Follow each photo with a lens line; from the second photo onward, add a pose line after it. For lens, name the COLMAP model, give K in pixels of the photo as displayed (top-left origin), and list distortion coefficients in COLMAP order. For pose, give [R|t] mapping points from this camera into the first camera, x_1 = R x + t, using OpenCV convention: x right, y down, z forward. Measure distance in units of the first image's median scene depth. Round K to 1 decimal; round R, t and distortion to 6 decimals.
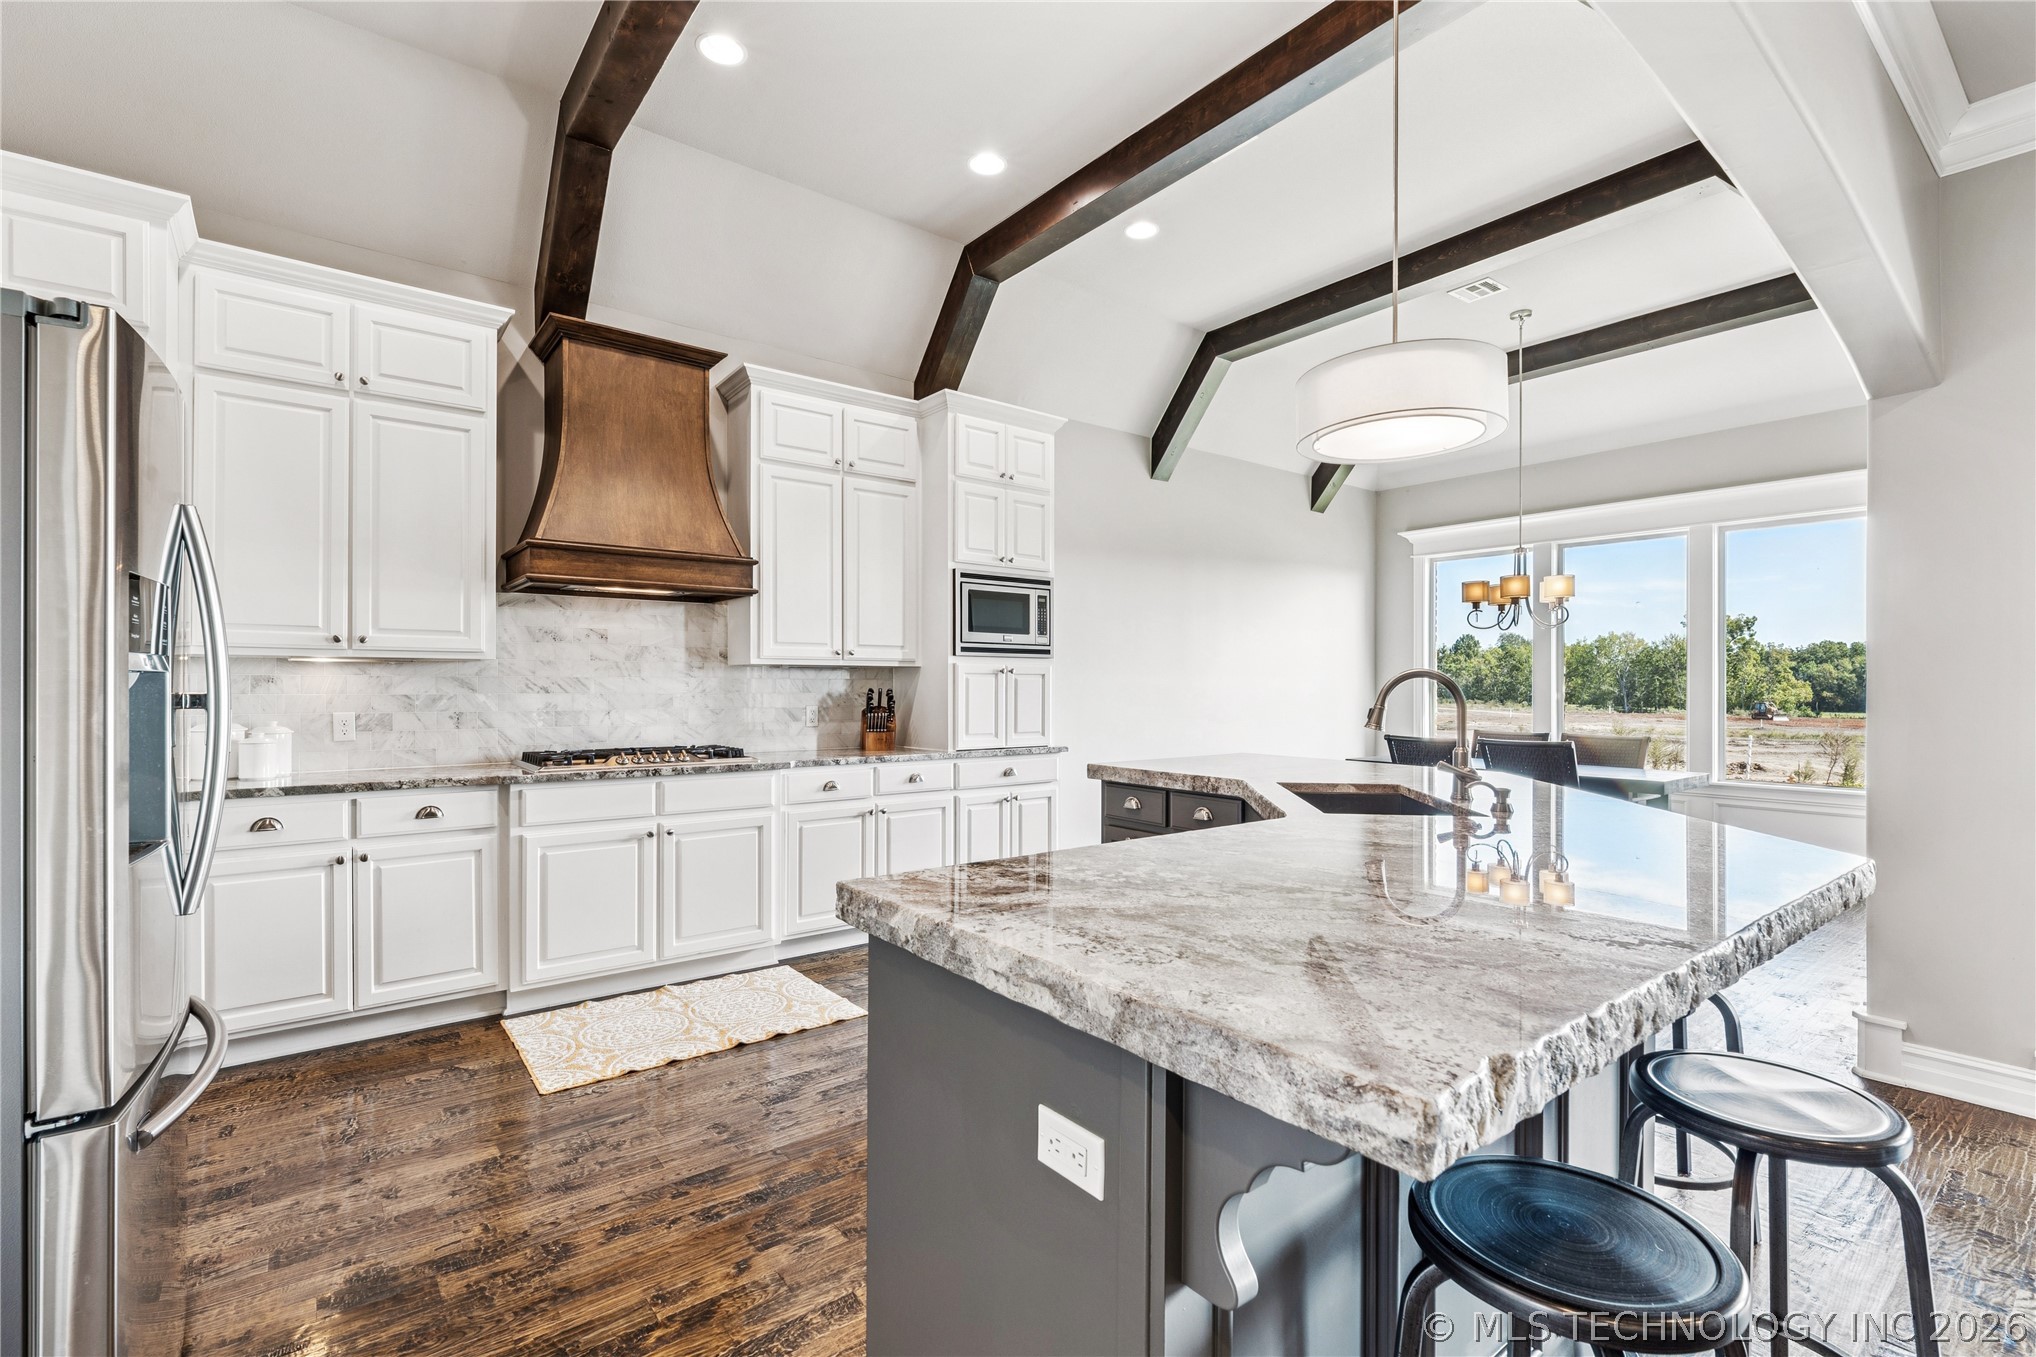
lens RADIAL K [[920.7, 0, 1023.1], [0, 920.7, 687.8], [0, 0, 1]] dist [-0.000136, -0.000443]
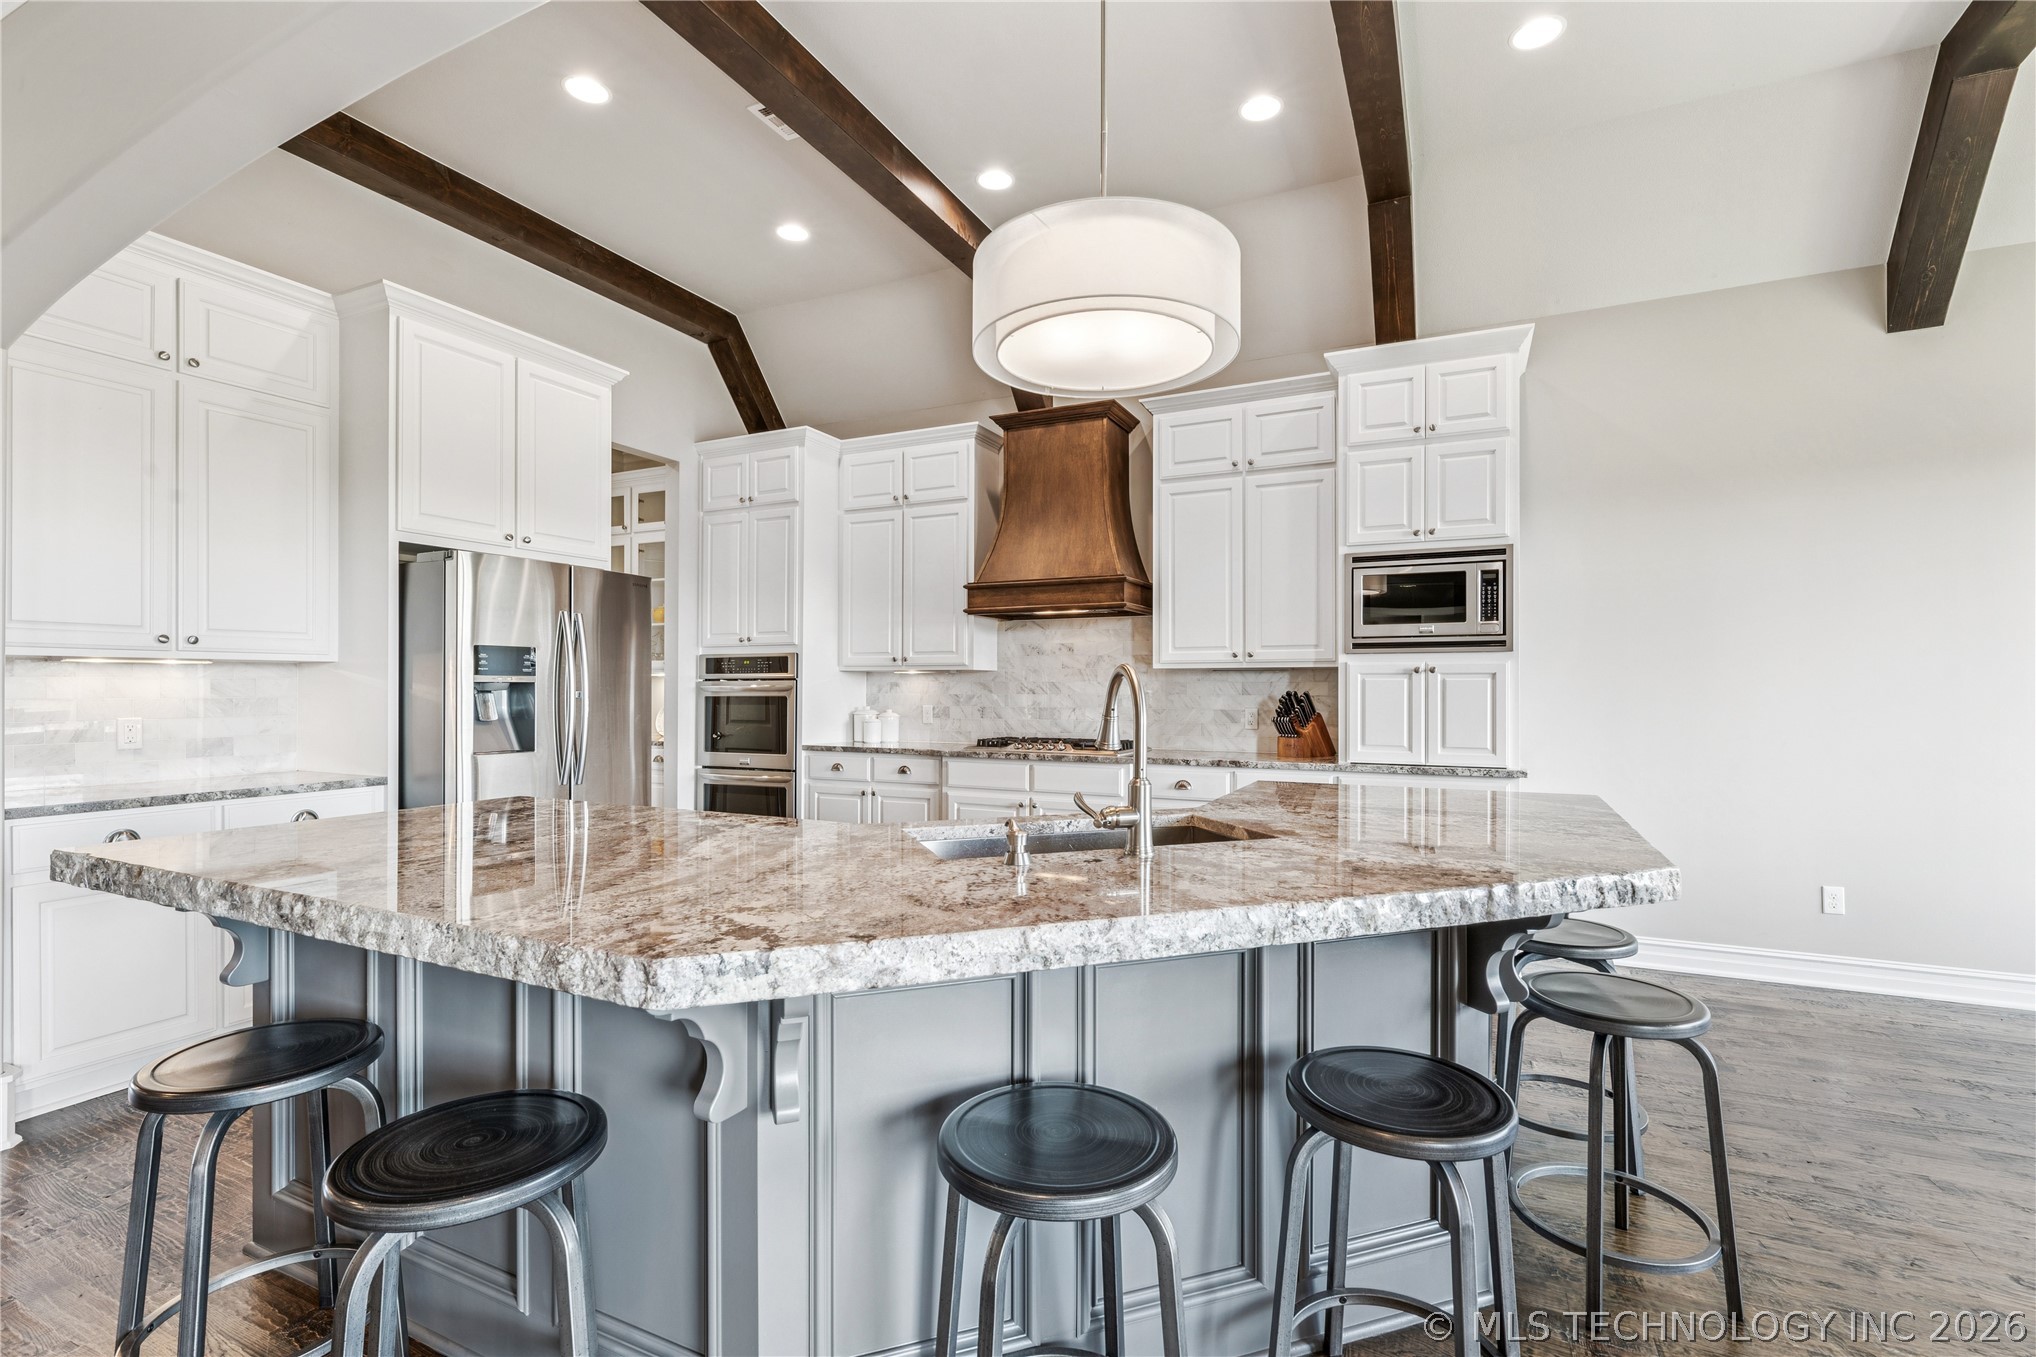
lens RADIAL K [[920.7, 0, 1023.1], [0, 920.7, 687.8], [0, 0, 1]] dist [-0.000136, -0.000443]
pose [[0.445068, -0.001871, -0.895495, 0.665700], [-0.002246, 0.999992, -0.003205, 0.001273], [0.895494, 0.003438, 0.445061, 0.394324]]
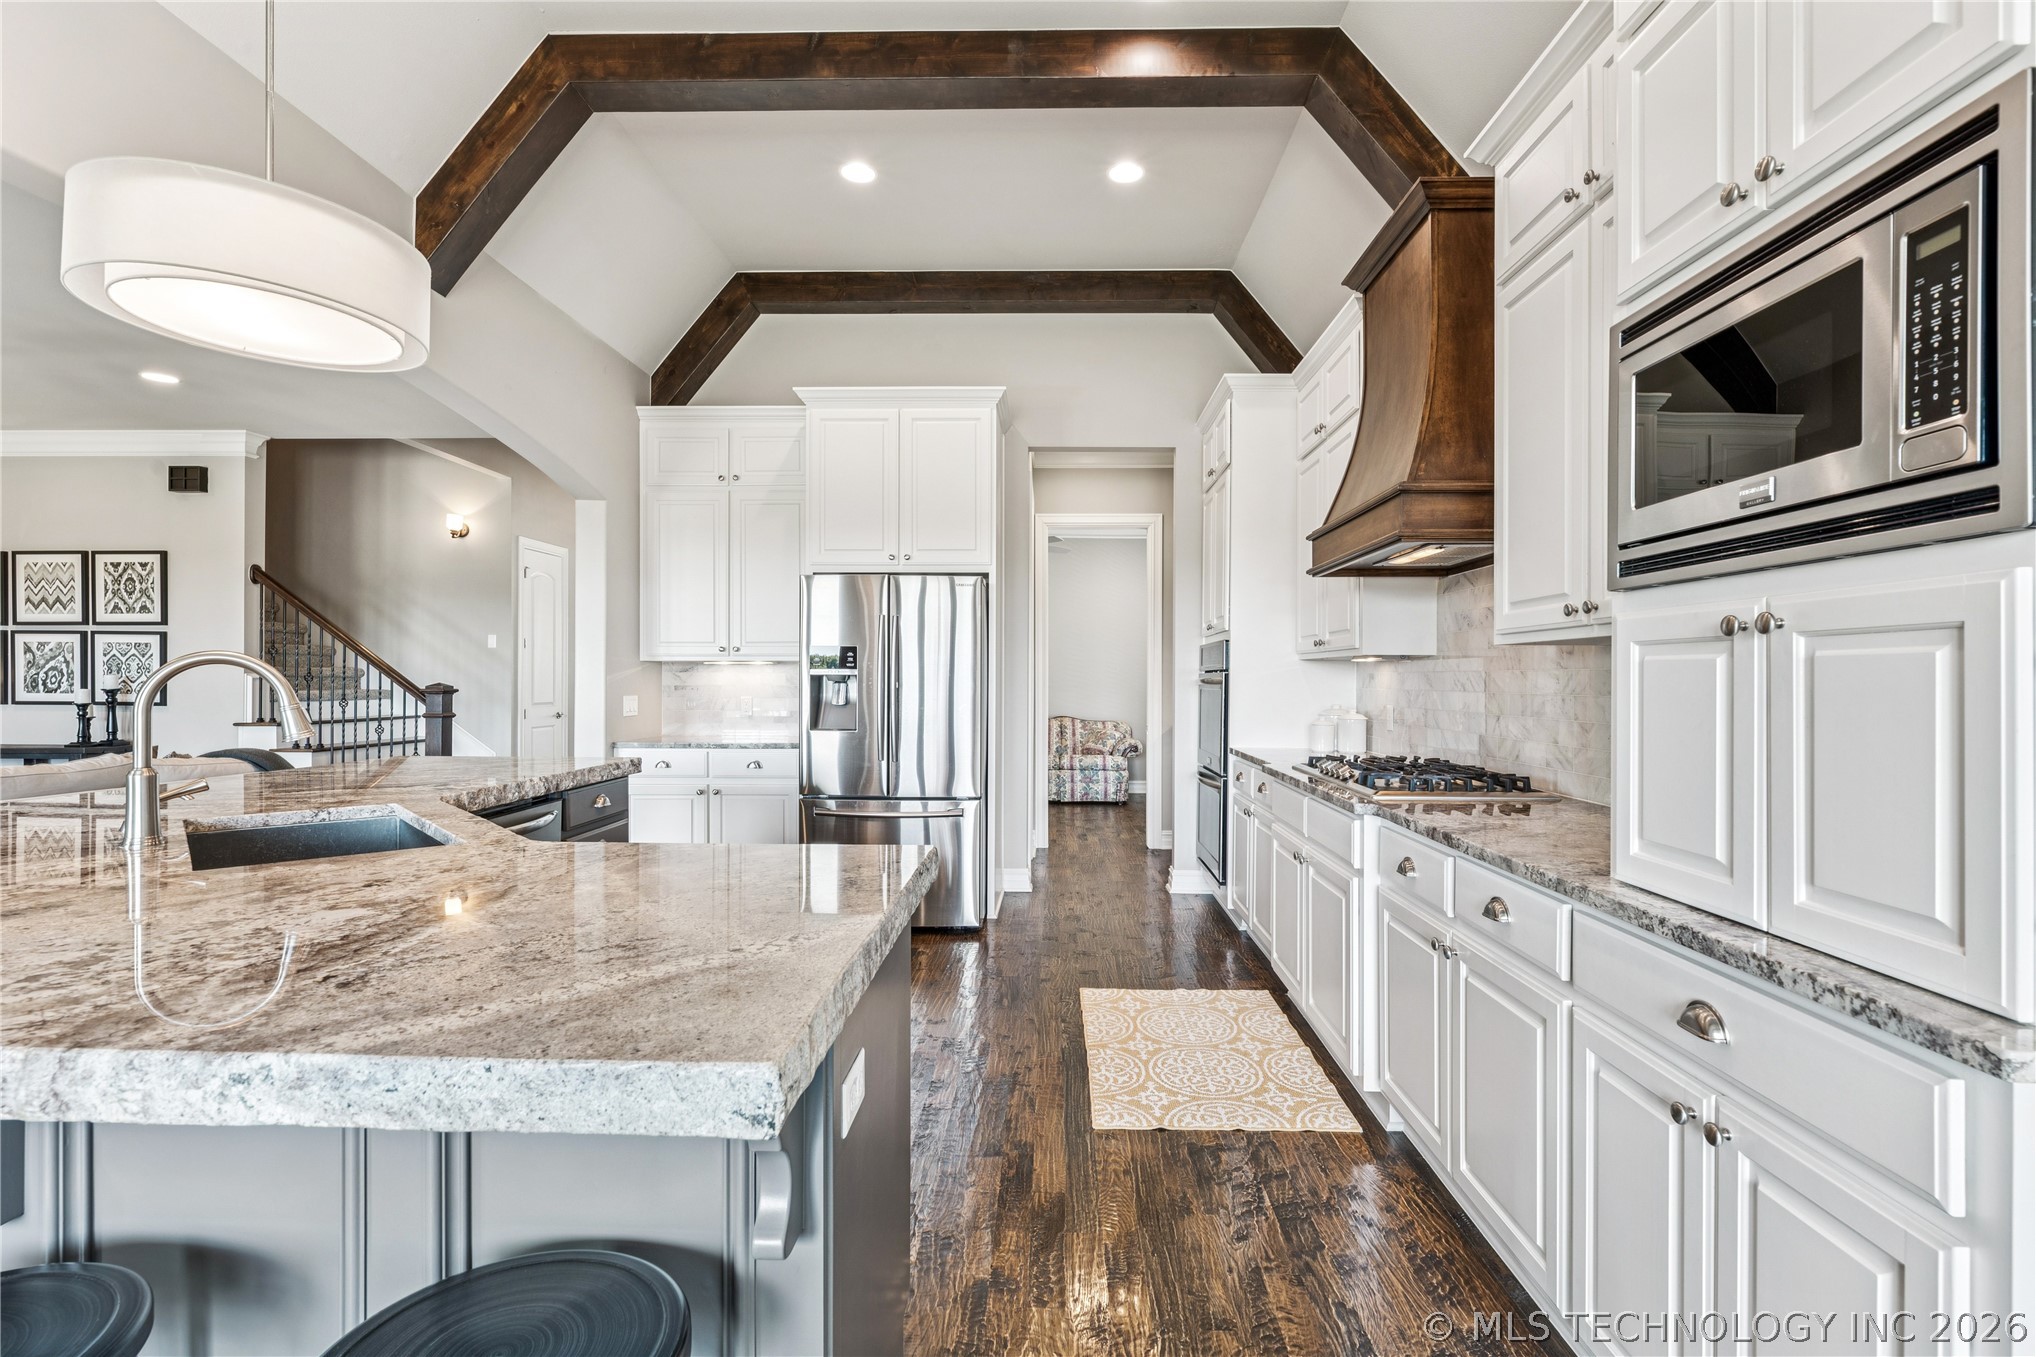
lens RADIAL K [[912.8, 0, 1044.0], [0, 912.8, 679.3], [0, 0, 1]] dist [0.000243, -0.000465]
pose [[-0.628703, -0.002946, -0.777640, 0.361550], [-0.005777, 0.999983, 0.000882, -0.002499], [0.777624, 0.005047, -0.628710, 1.222270]]
